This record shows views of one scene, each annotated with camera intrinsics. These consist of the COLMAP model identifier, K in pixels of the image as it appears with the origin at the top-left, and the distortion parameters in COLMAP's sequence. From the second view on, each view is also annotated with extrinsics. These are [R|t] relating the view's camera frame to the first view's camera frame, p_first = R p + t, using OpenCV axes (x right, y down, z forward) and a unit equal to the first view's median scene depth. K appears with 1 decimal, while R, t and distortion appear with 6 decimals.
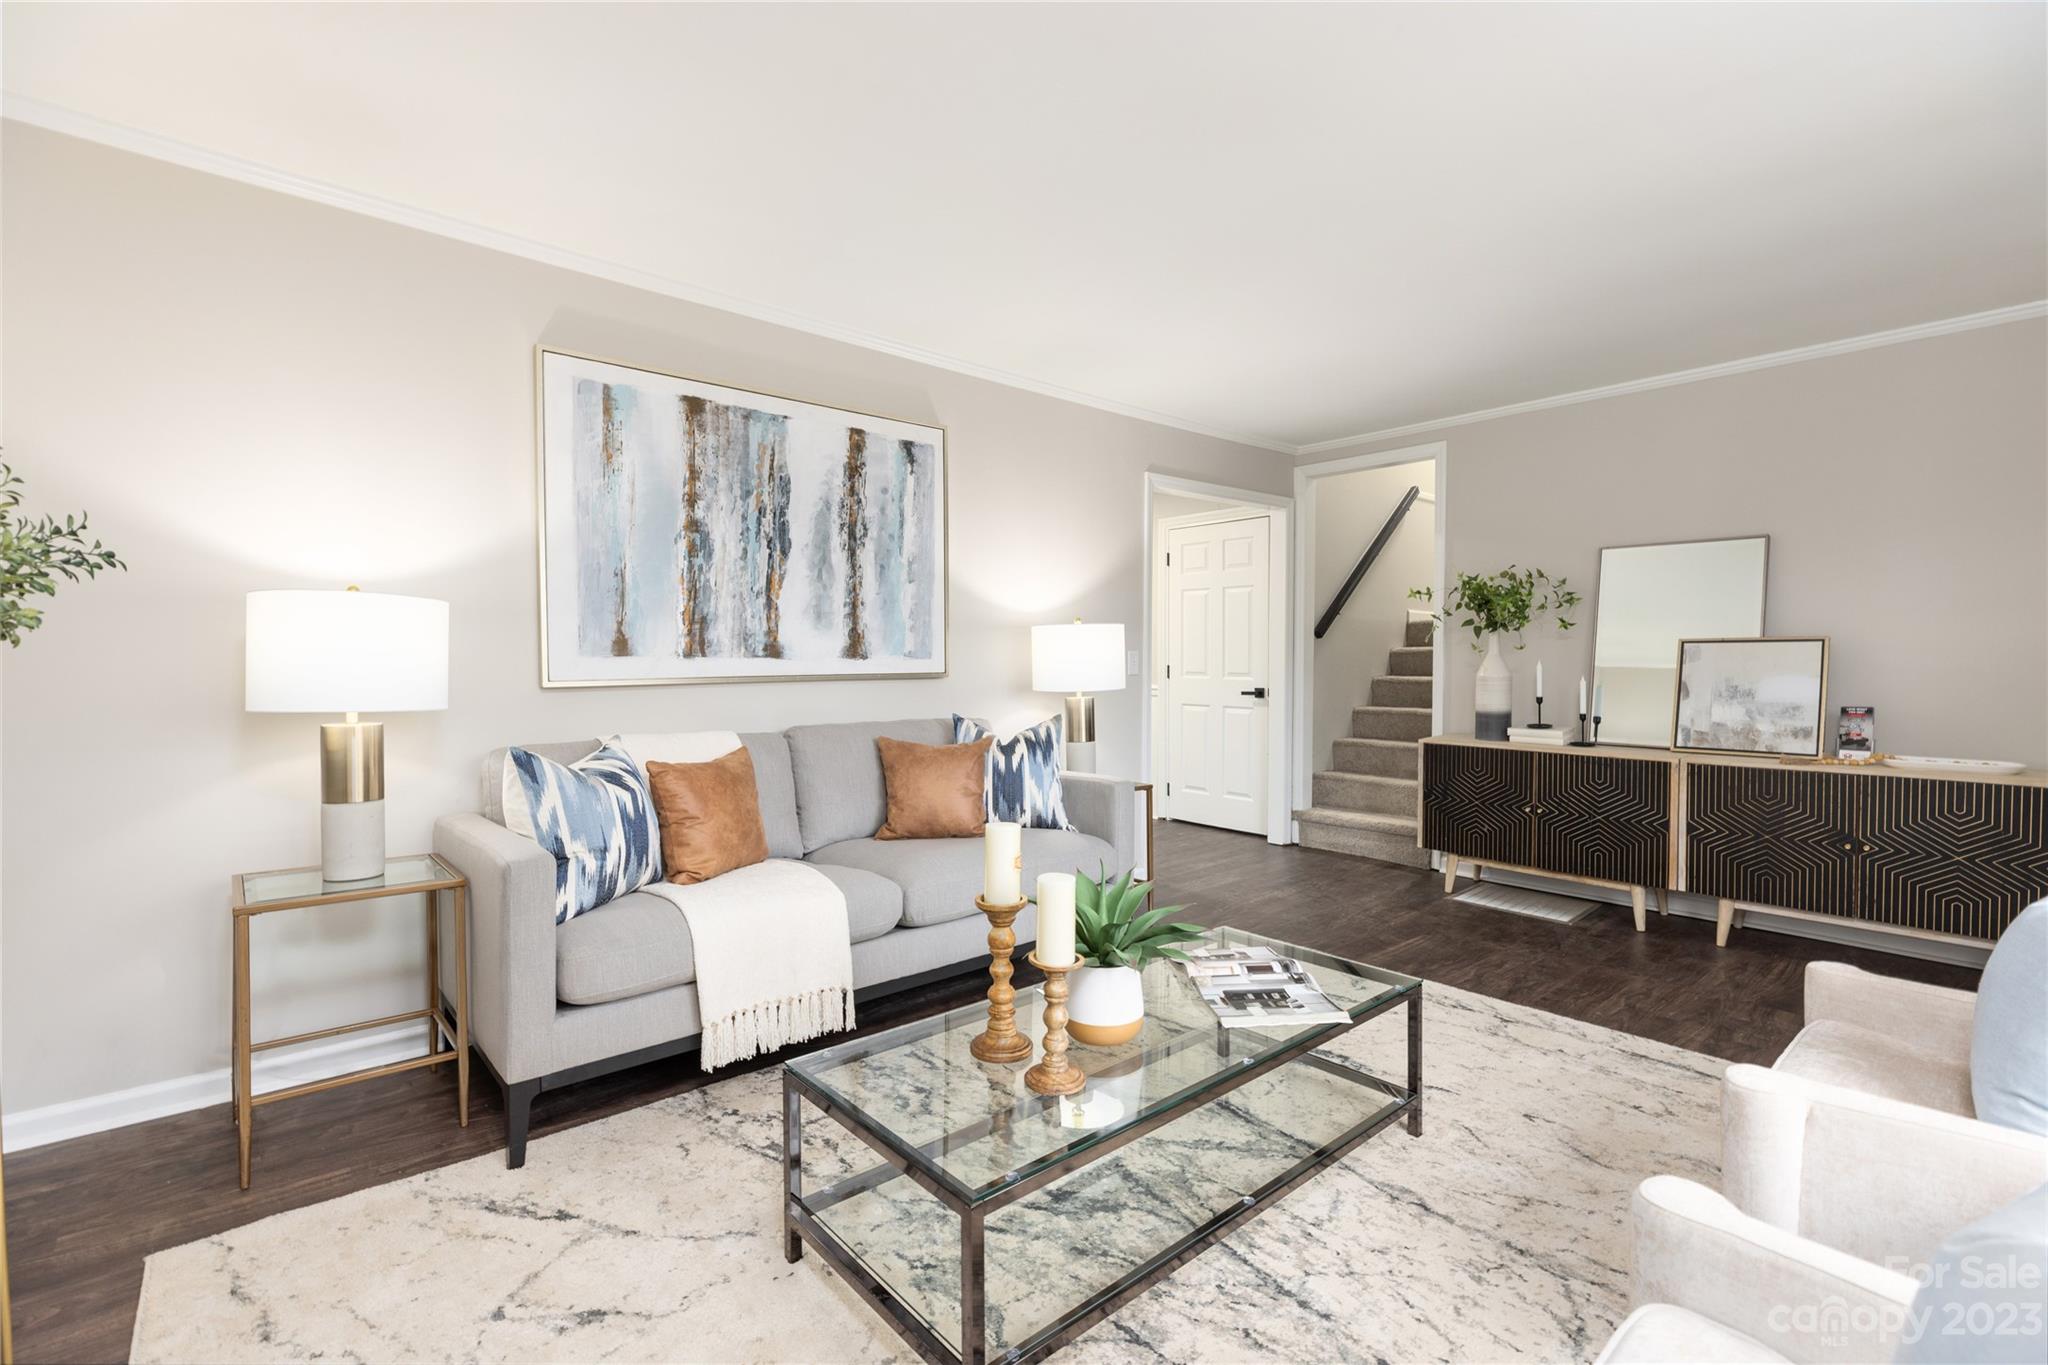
lens RADIAL K [[918.2, 0, 1018.0], [0, 918.2, 687.4], [0, 0, 1]] dist [-0.006742, -0.000300]
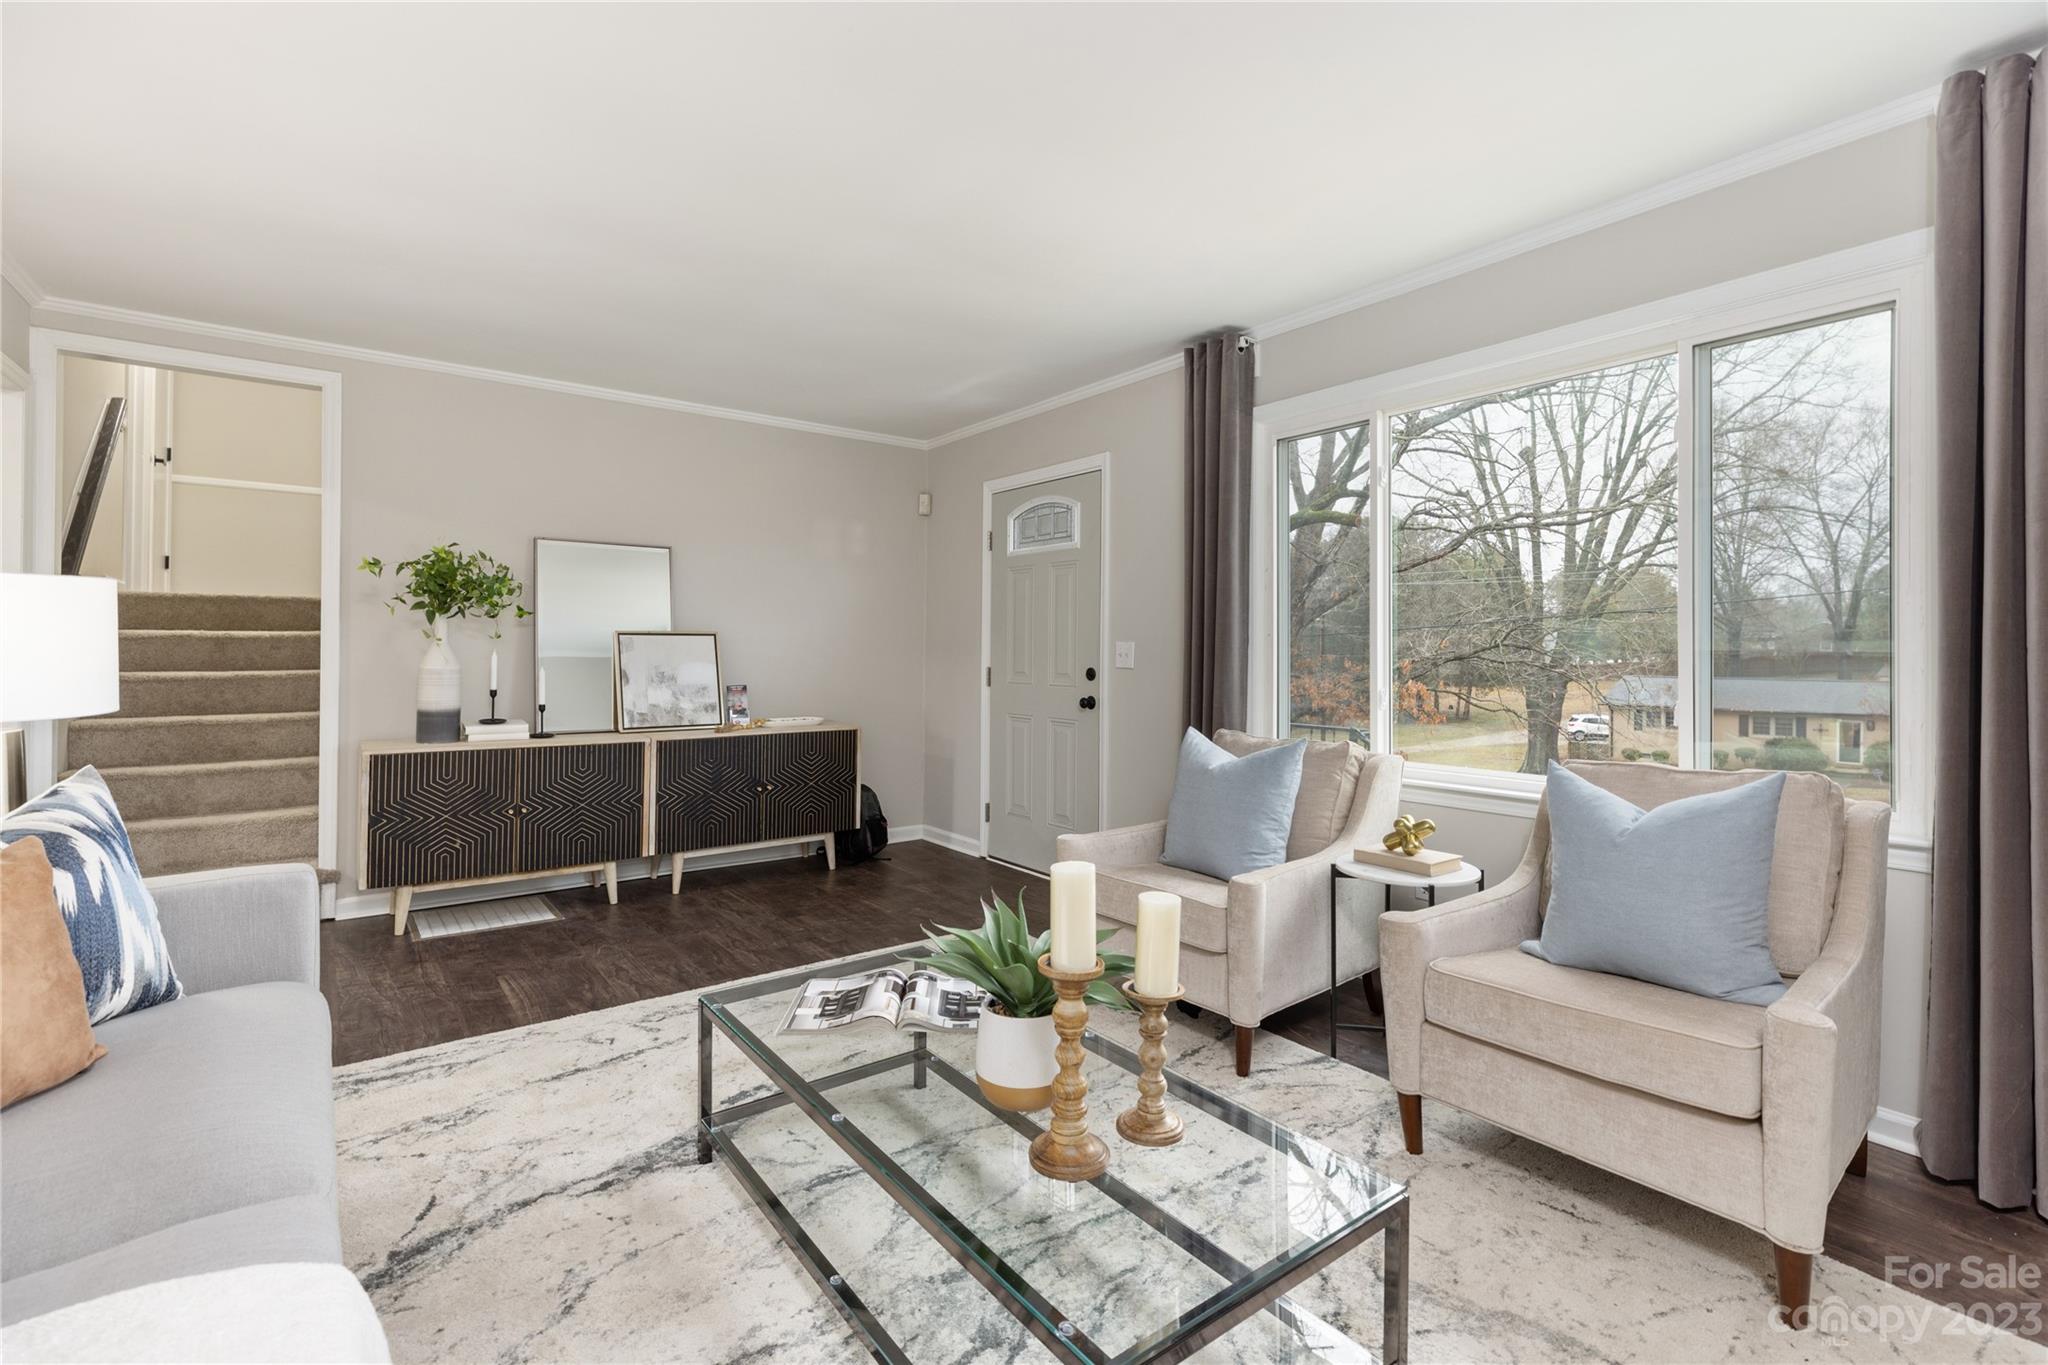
lens RADIAL K [[918.2, 0, 1035.5], [0, 918.2, 647.4], [0, 0, 1]] dist [-0.006742, -0.000300]
pose [[0.050379, 0.002418, 0.998727, -0.410025], [0.027039, 0.999627, -0.003784, -0.017718], [-0.998364, 0.027195, 0.050295, 0.504915]]
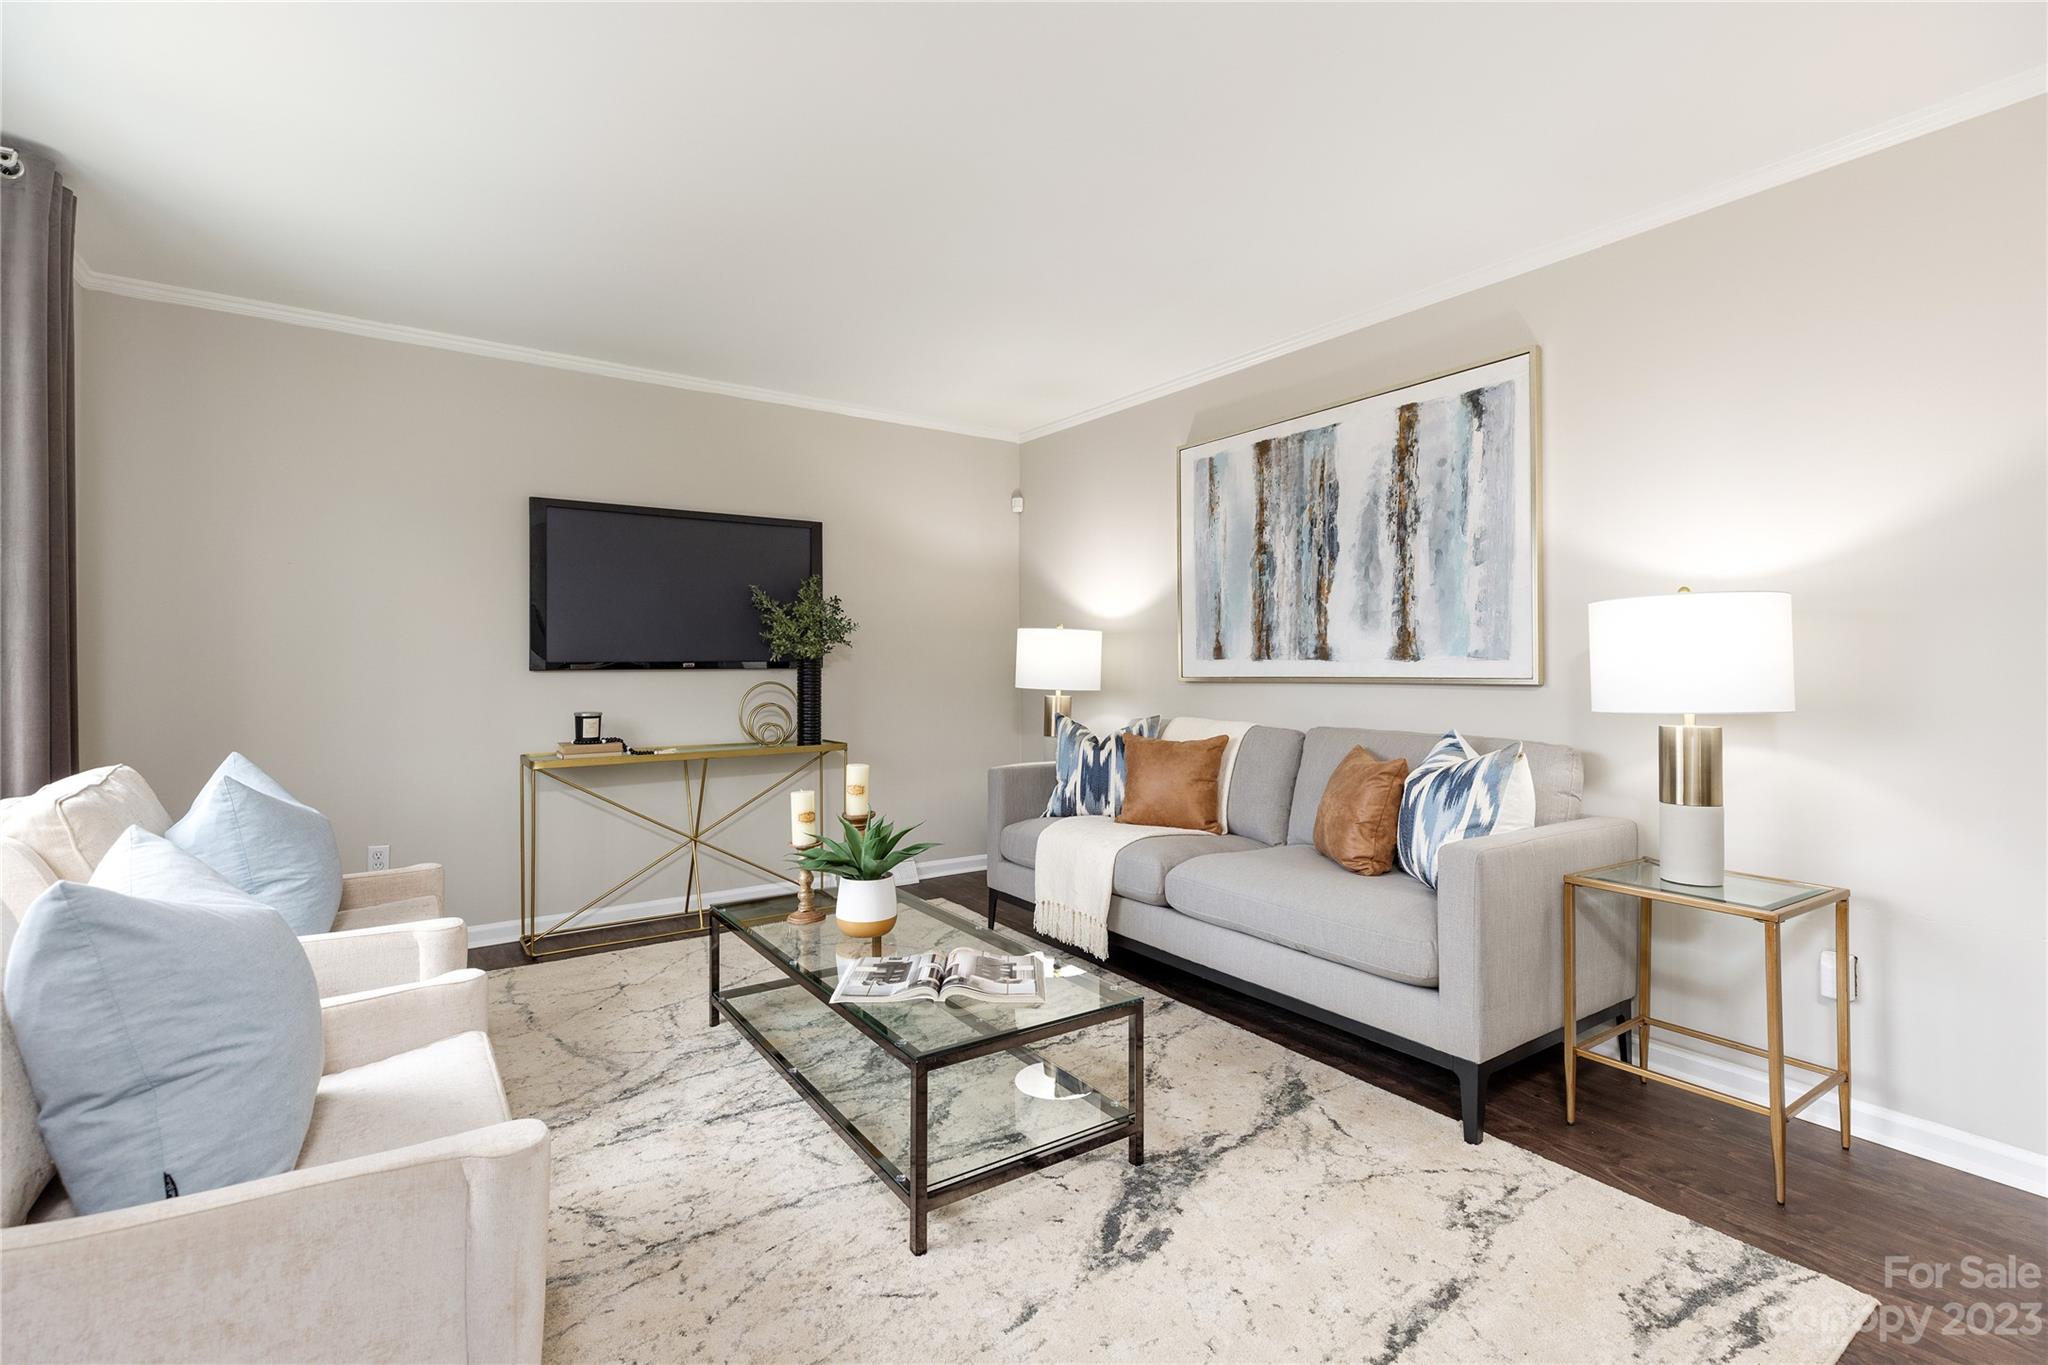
lens RADIAL K [[918.2, 0, 1005.7], [0, 918.2, 665.2], [0, 0, 1]] dist [-0.006742, -0.000300]
pose [[-0.123319, -0.001229, -0.992366, 0.773140], [-0.029739, 0.999555, 0.002457, -0.017292], [0.991921, 0.029815, -0.123301, 0.735791]]
